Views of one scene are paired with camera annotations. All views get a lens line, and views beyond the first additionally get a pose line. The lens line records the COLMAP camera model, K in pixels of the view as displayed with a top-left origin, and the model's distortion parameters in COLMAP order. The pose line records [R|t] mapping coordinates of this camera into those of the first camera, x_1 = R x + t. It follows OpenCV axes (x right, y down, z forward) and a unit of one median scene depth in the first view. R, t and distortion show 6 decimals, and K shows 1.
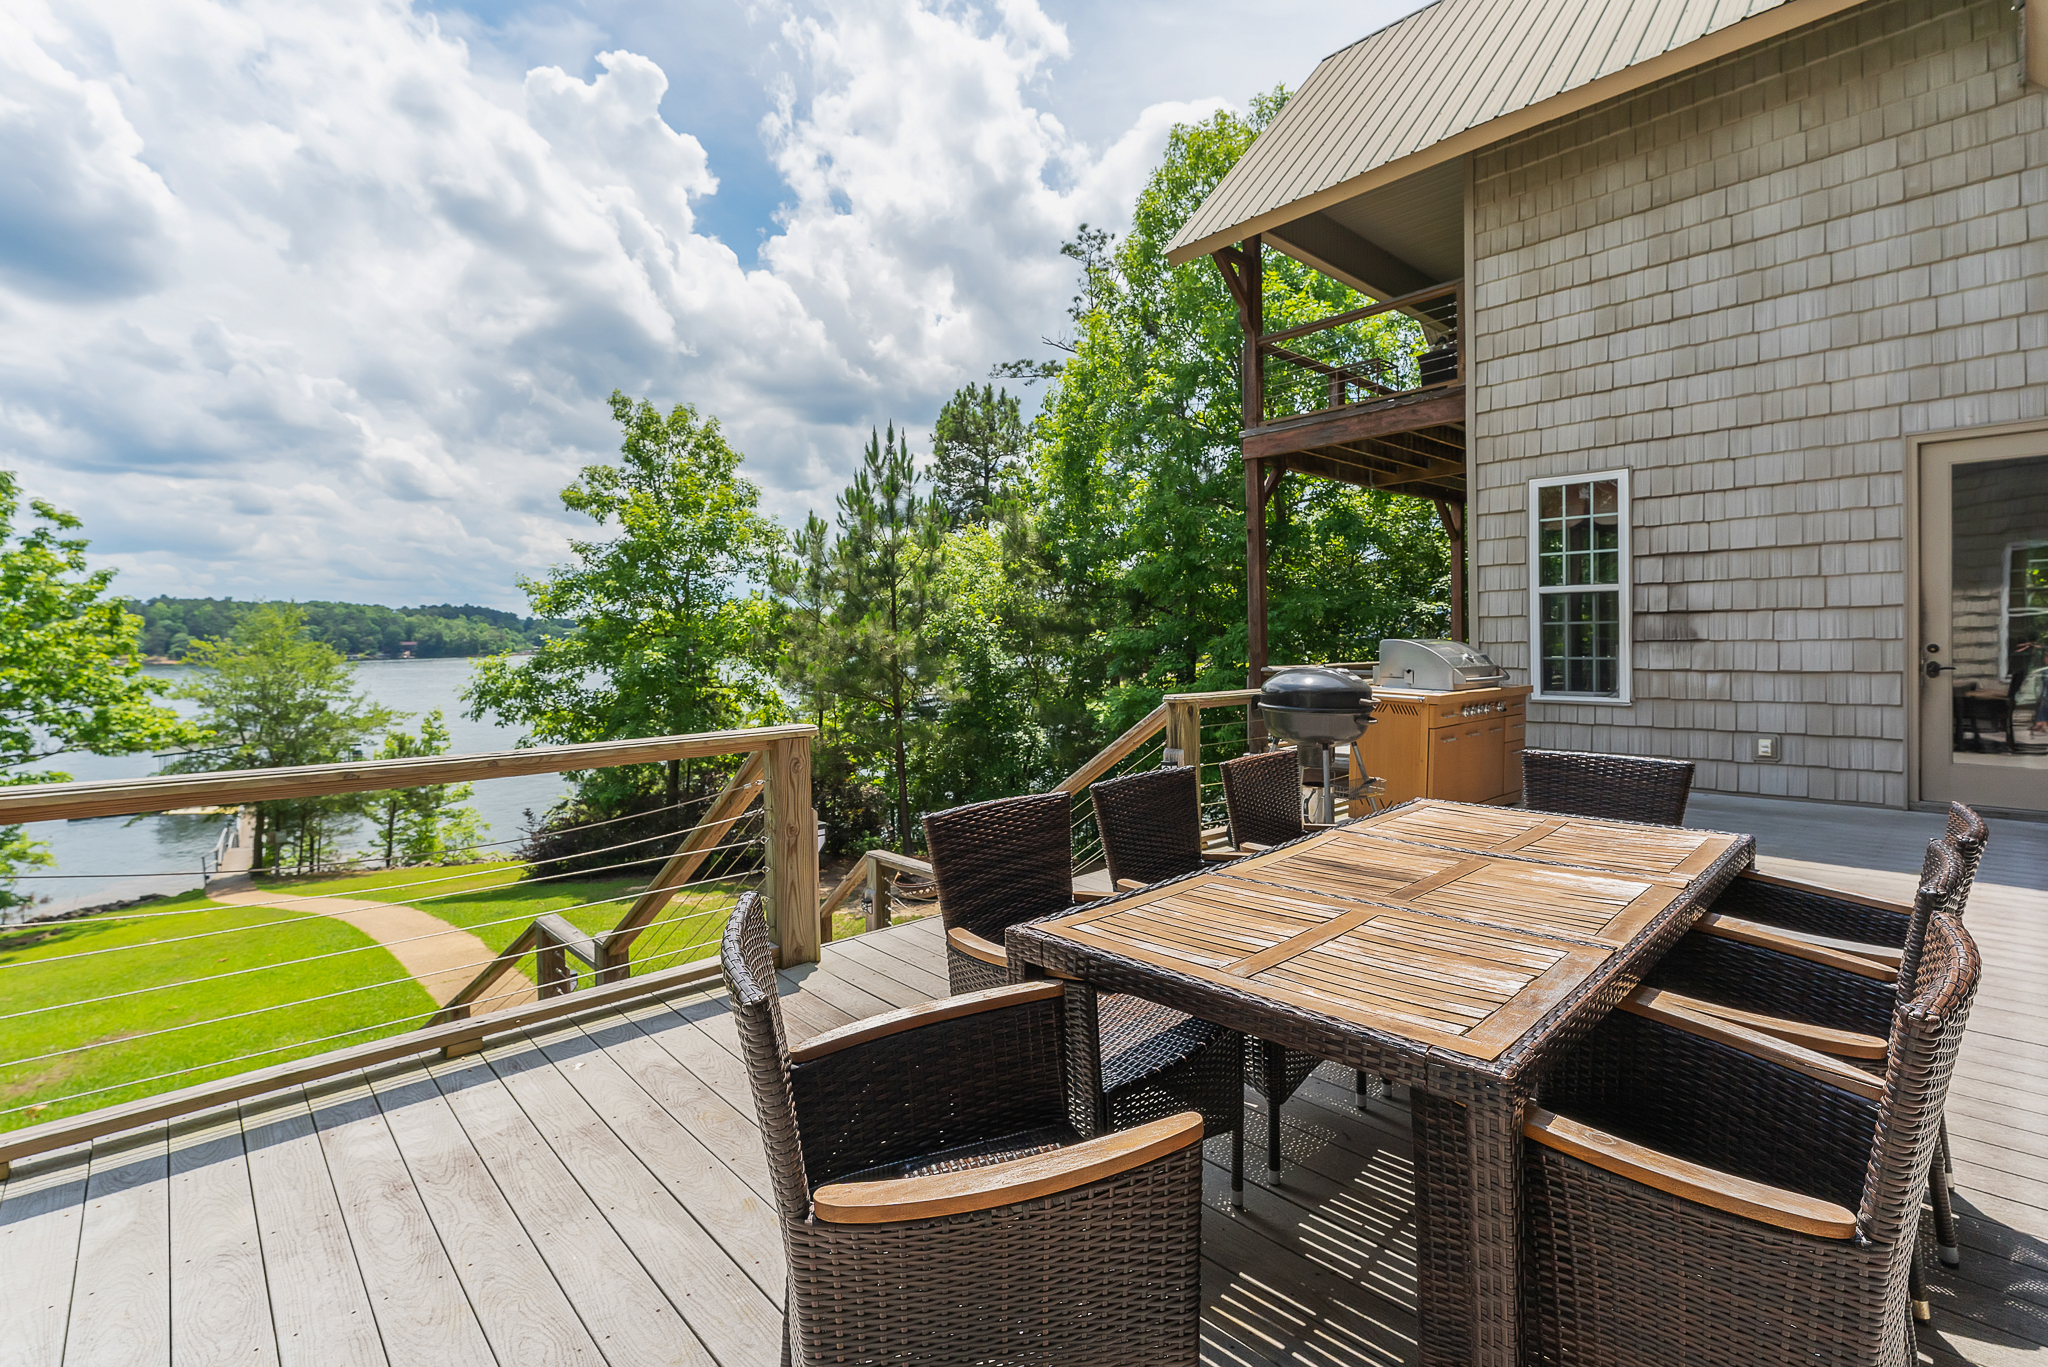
lens RADIAL K [[919.6, 0, 1035.2], [0, 919.6, 642.4], [0, 0, 1]] dist [0.001349, -0.000868]
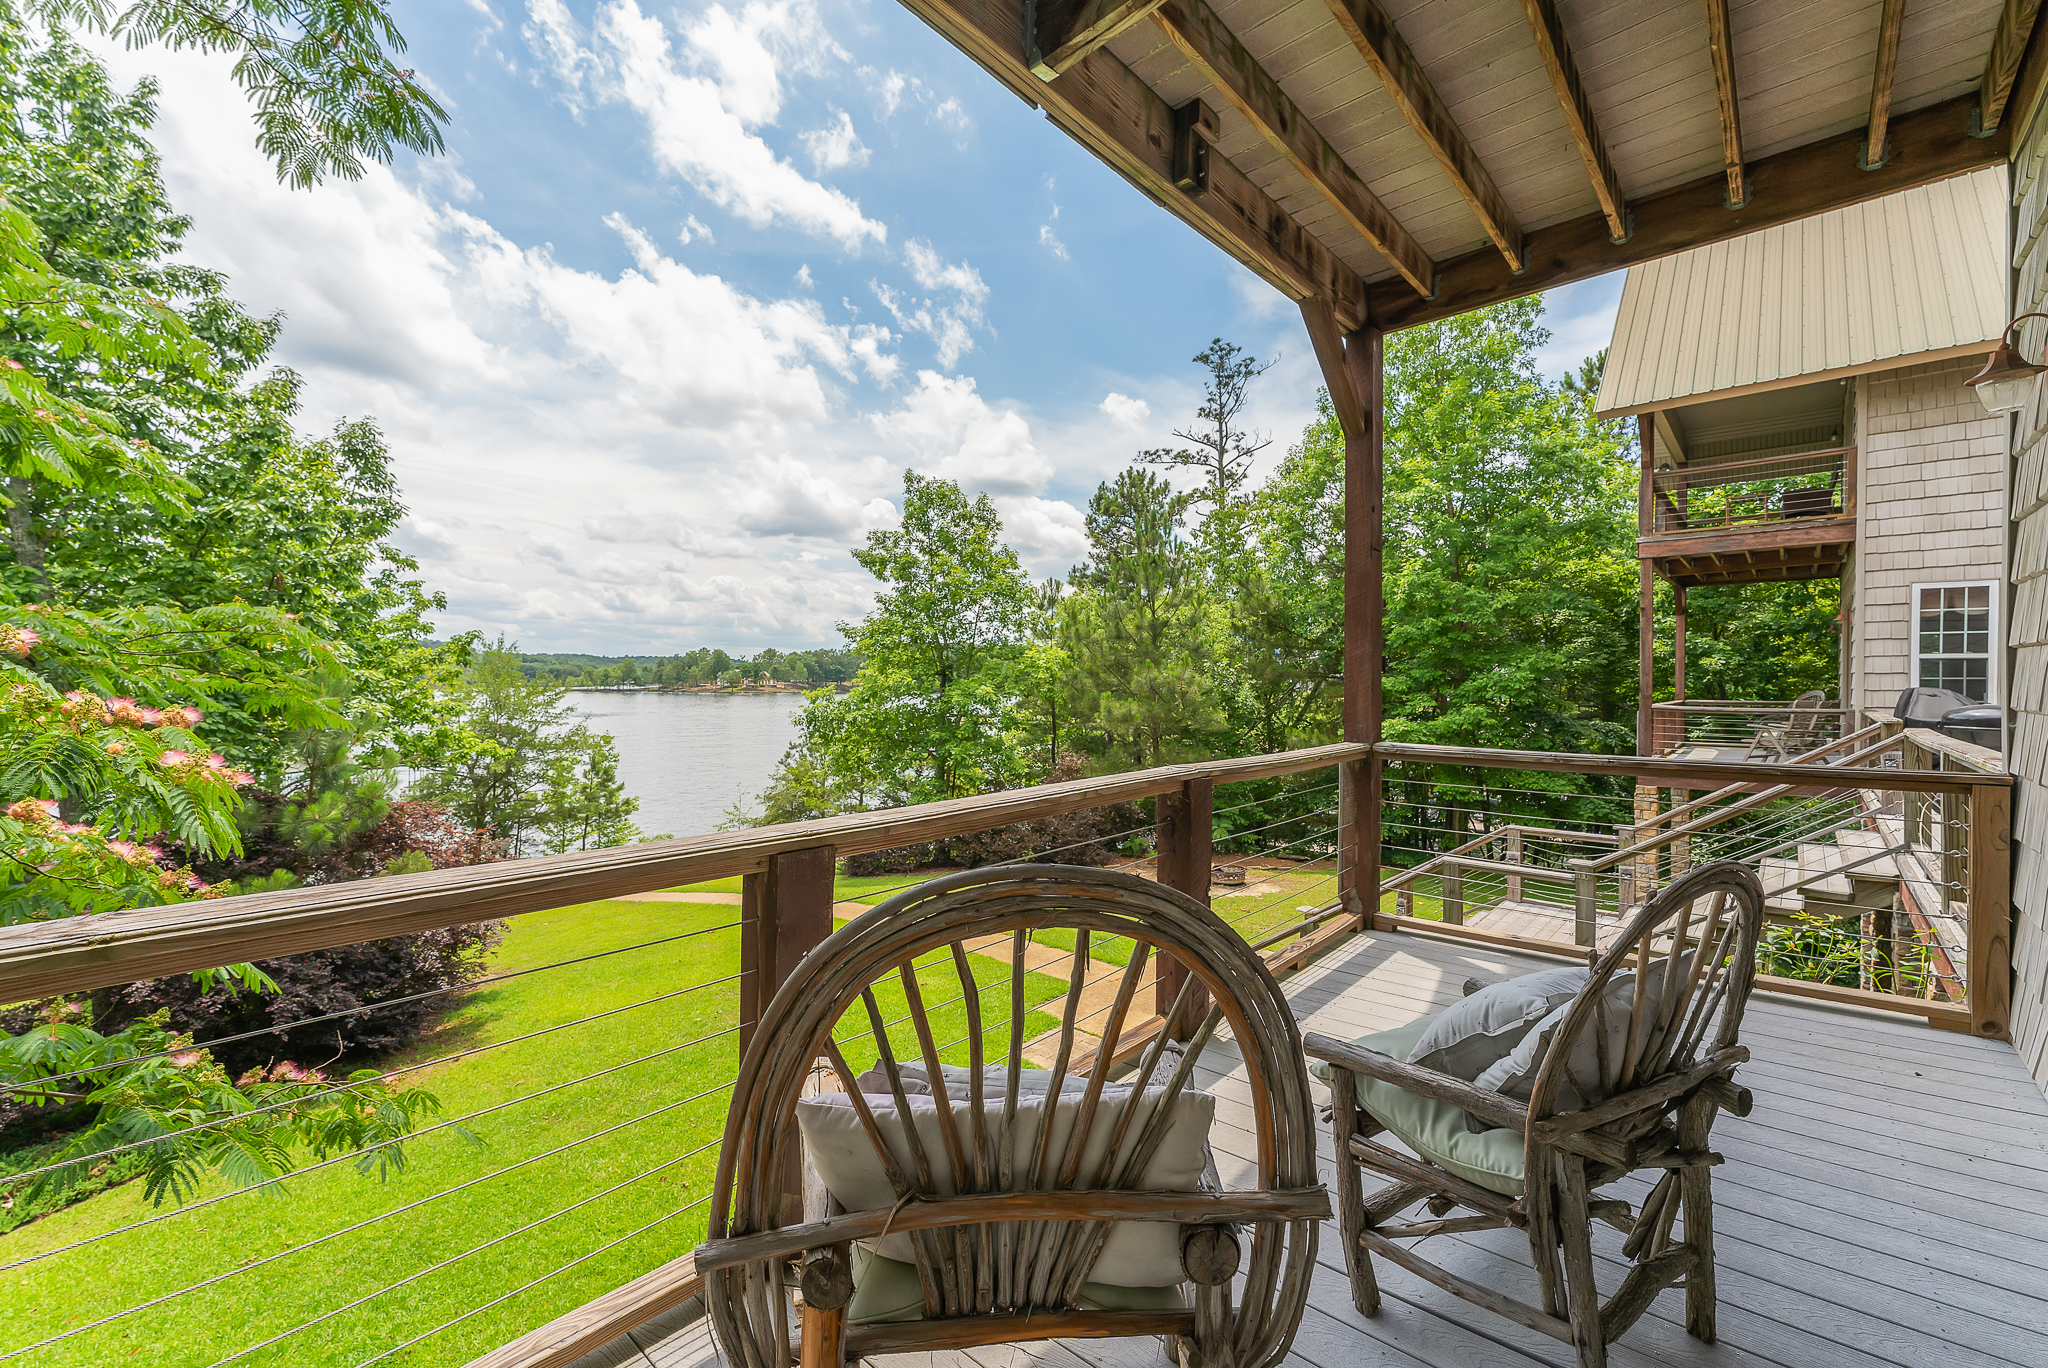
lens RADIAL K [[832.8, 0, 1027.3], [0, 832.8, 683.5], [0, 0, 1]] dist [0.001113, -0.000160]
pose [[0.997305, 0.017102, 0.071347, -0.382690], [-0.017045, 0.999854, -0.001407, 0.005589], [-0.071361, 0.000187, 0.997451, -0.100896]]
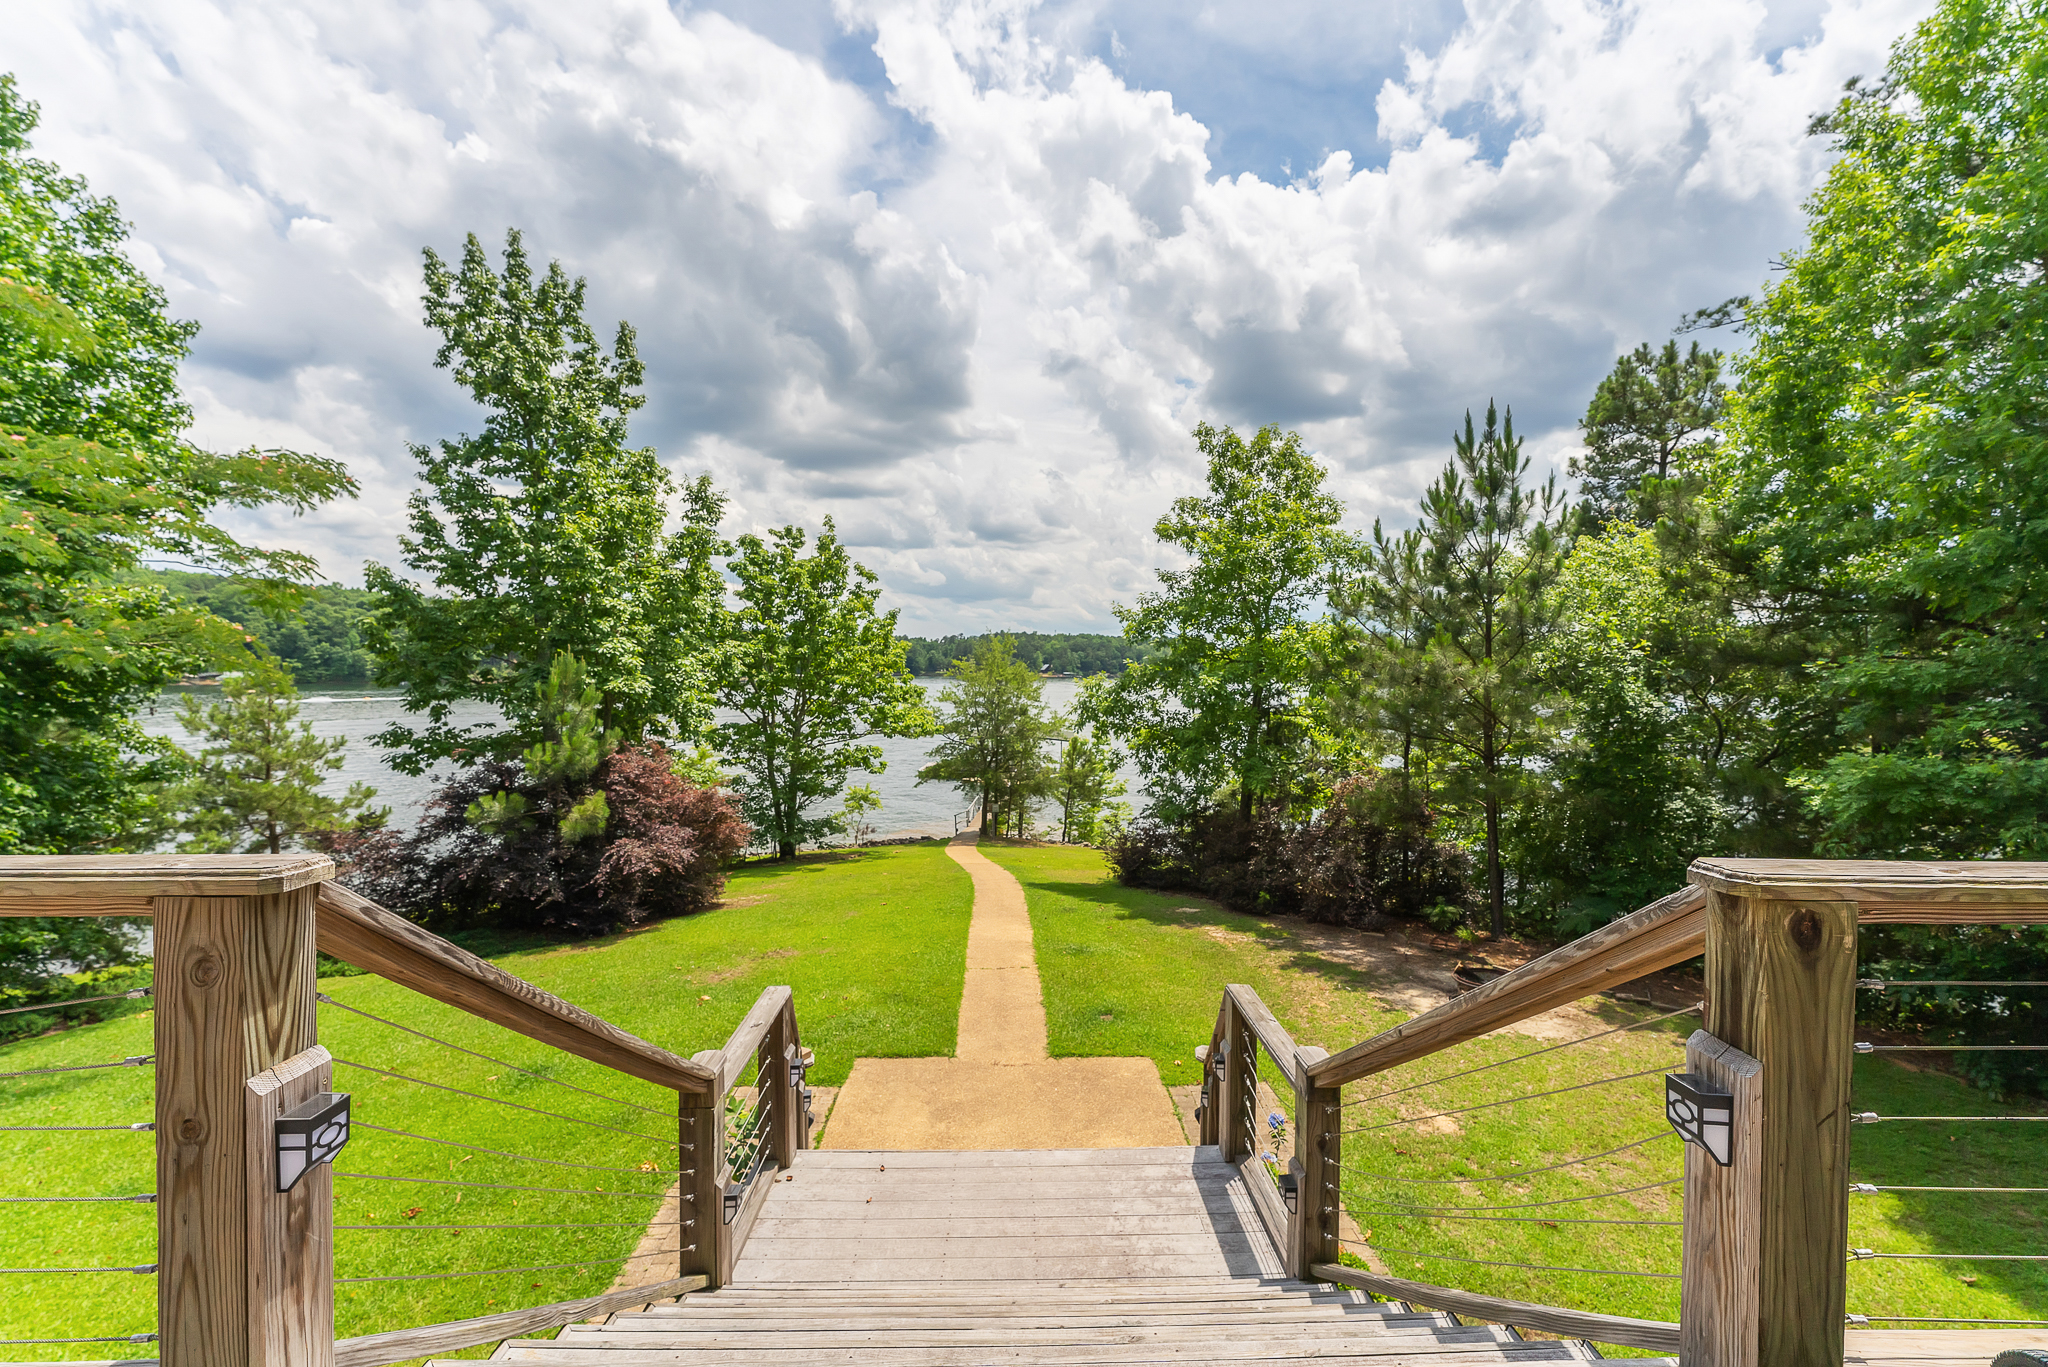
lens RADIAL K [[853.2, 0, 1021.0], [0, 853.2, 683.3], [0, 0, 1]] dist [-0.000762, -0.000288]
pose [[0.747262, 0.032211, -0.663748, 0.037927], [-0.021420, 0.999473, 0.024388, -0.000464], [0.664184, -0.004007, 0.747558, 0.153519]]
